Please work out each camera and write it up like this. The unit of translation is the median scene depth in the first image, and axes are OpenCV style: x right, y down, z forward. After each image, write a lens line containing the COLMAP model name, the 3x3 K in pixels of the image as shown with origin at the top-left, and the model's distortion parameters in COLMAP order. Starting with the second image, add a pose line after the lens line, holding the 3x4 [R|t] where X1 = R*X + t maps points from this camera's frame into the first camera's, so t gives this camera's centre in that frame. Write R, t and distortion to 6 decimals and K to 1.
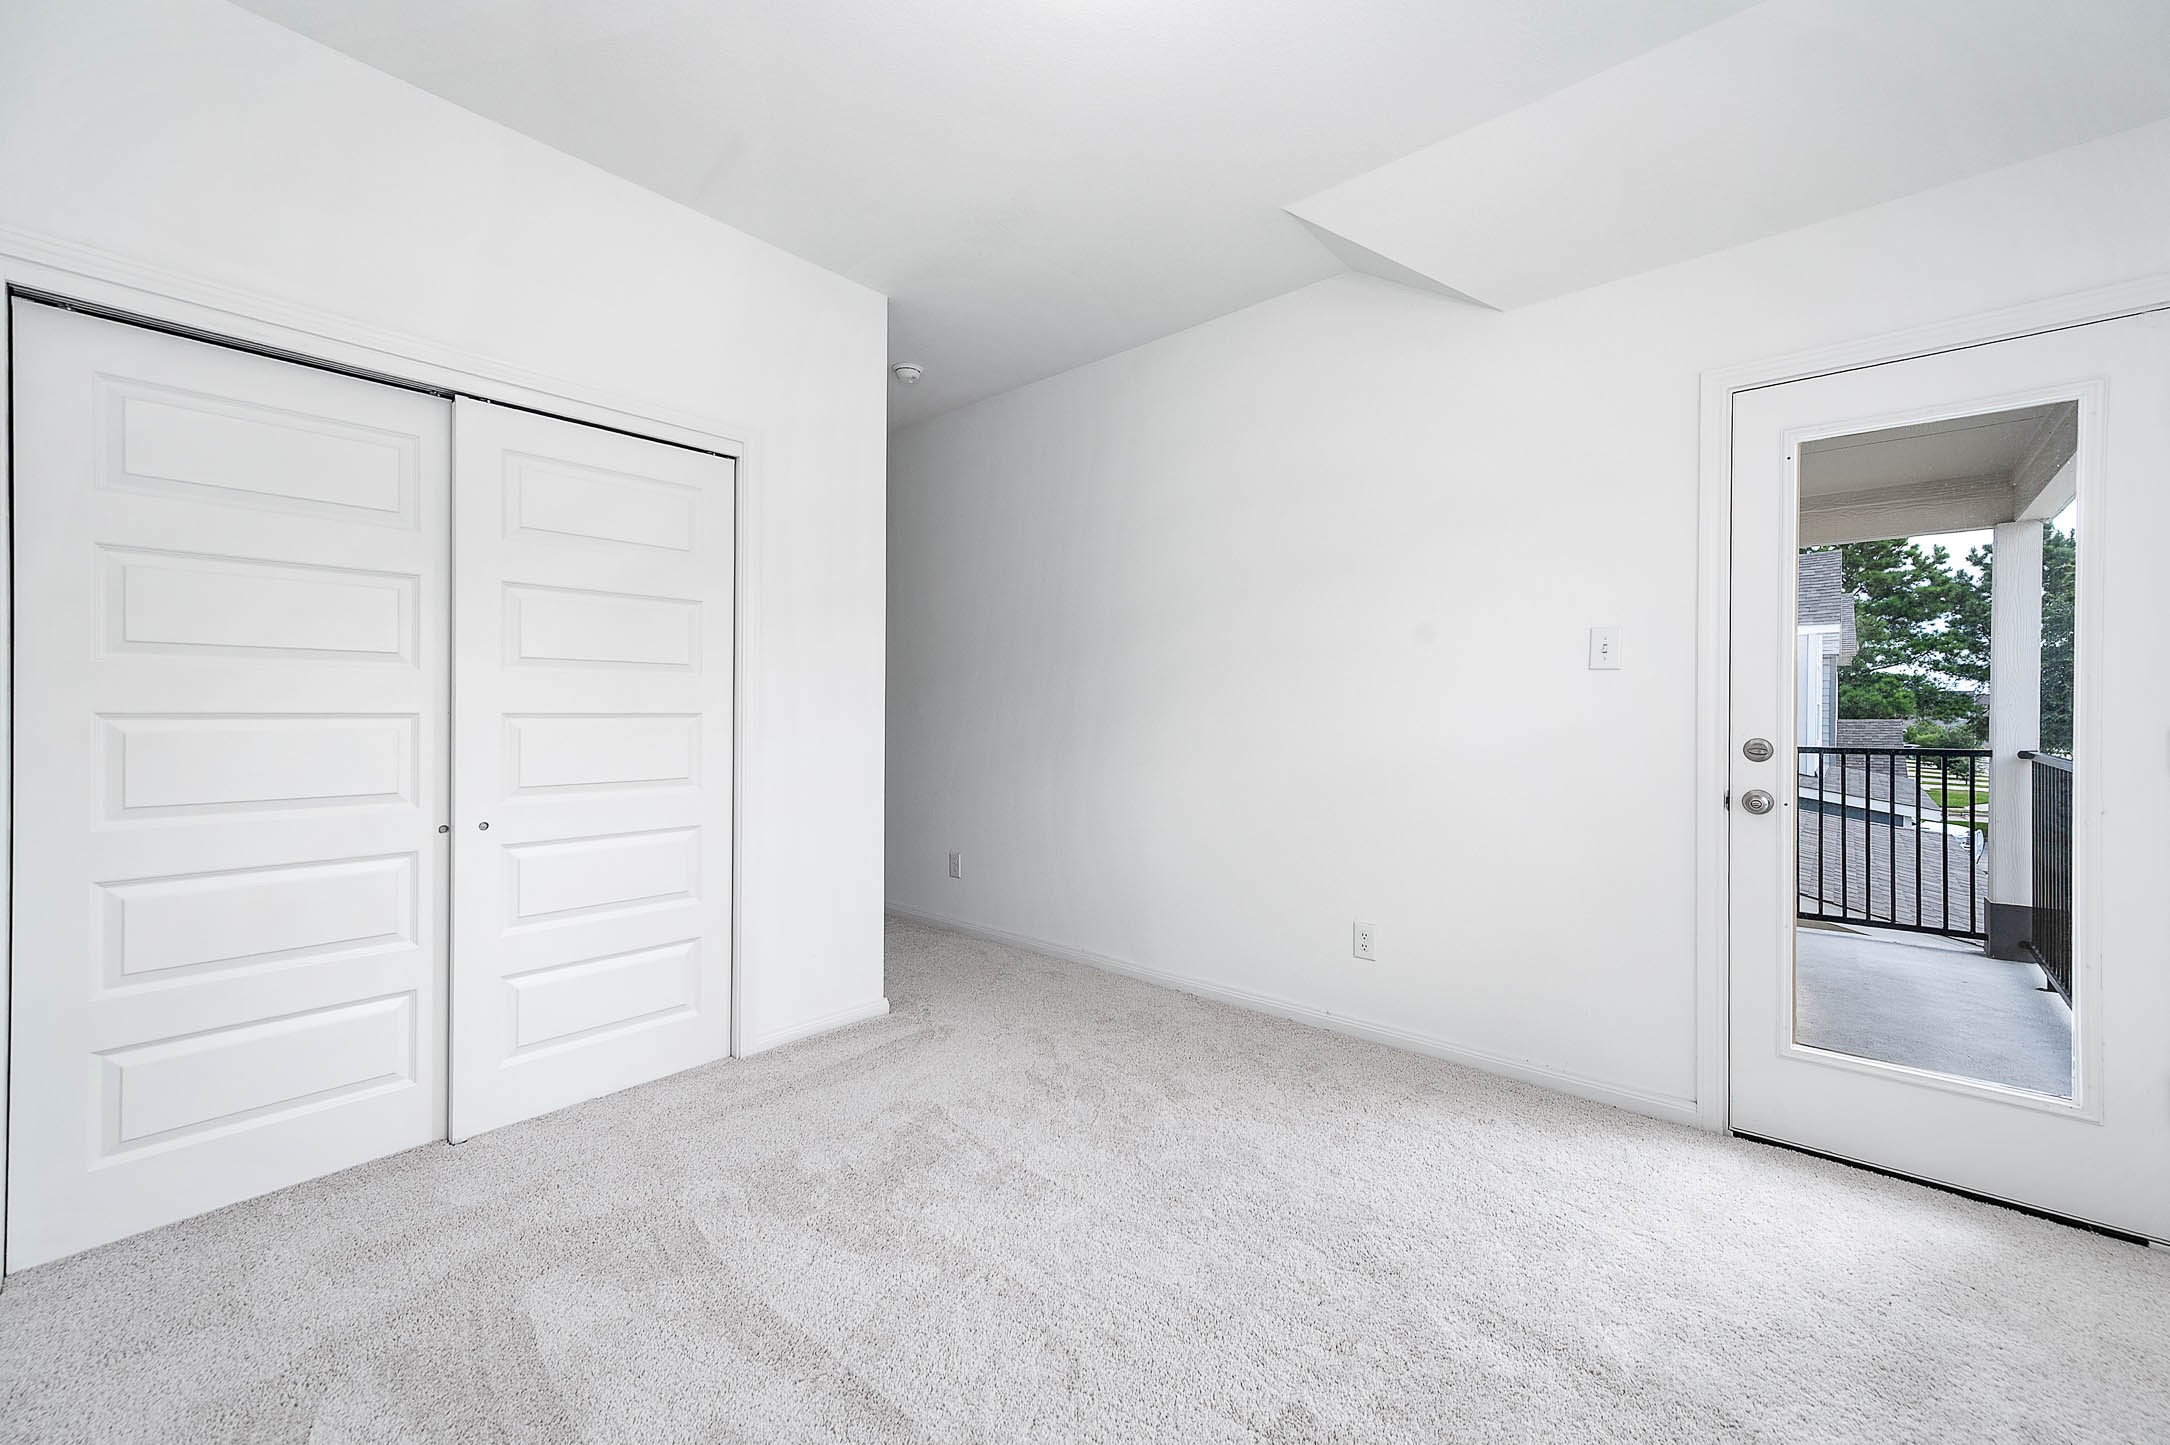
lens RADIAL K [[855.9, 0, 1088.2], [0, 855.9, 718.9], [0, 0, 1]] dist [0.012203, -0.000309]
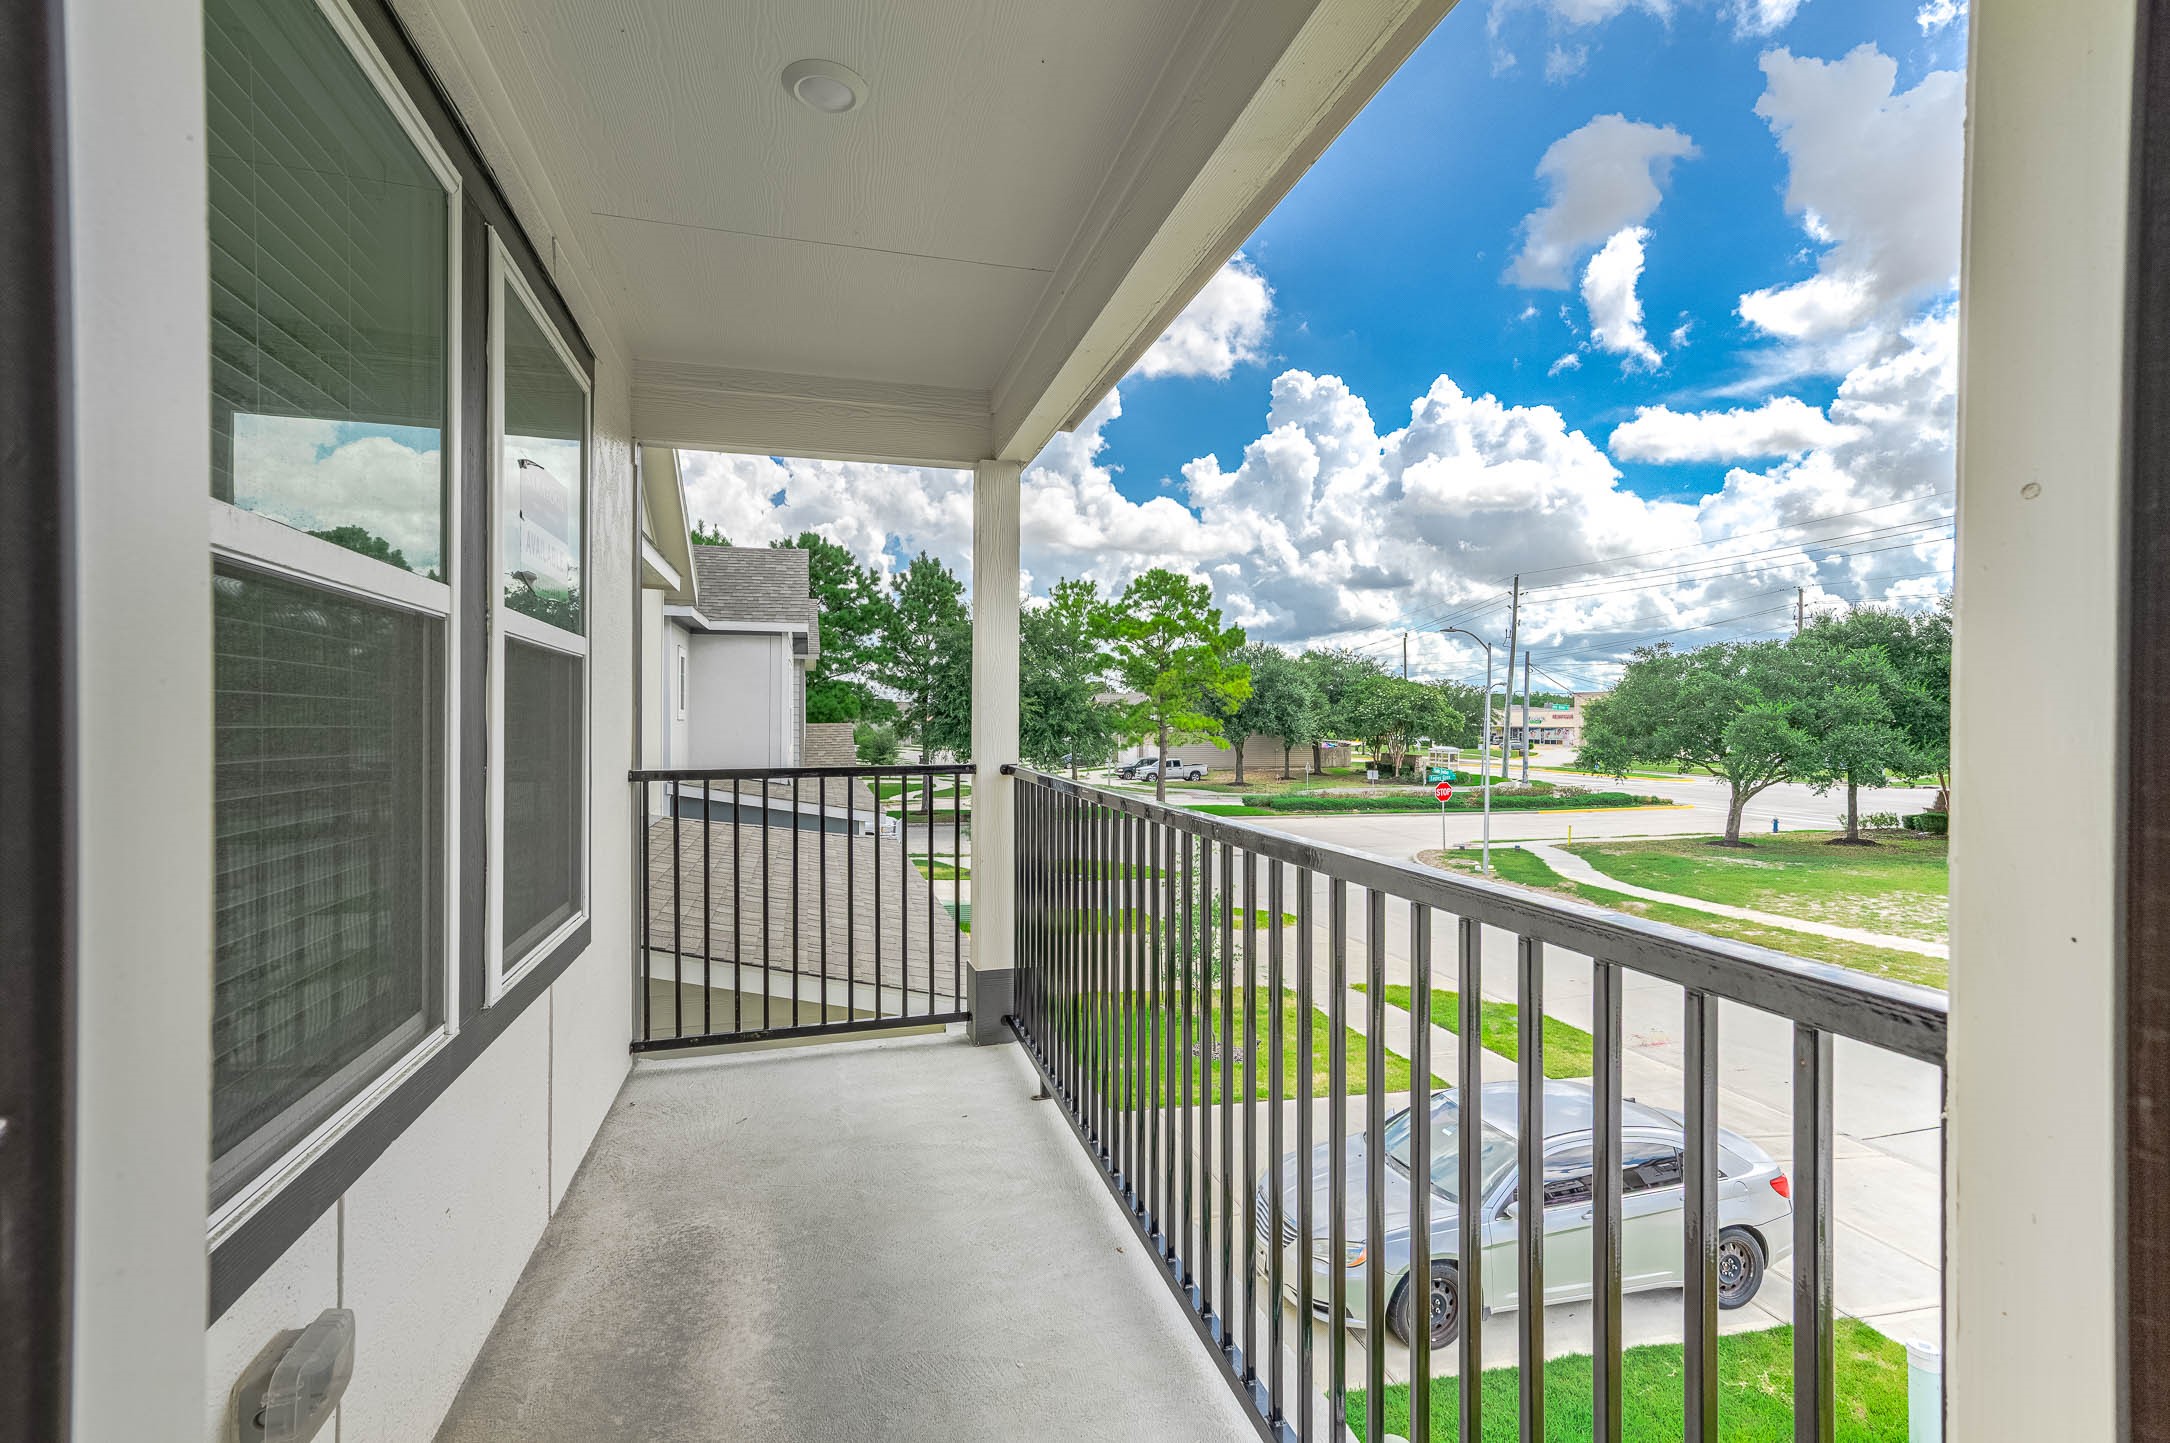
lens RADIAL K [[976.7, 0, 1090.4], [0, 976.7, 722.2], [0, 0, 1]] dist [0.005995, -0.000805]
pose [[0.539291, 0.000041, 0.842120, 0.064237], [-0.000249, 1.000000, 0.000111, -0.000856], [-0.842119, -0.000270, 0.539291, 0.077894]]
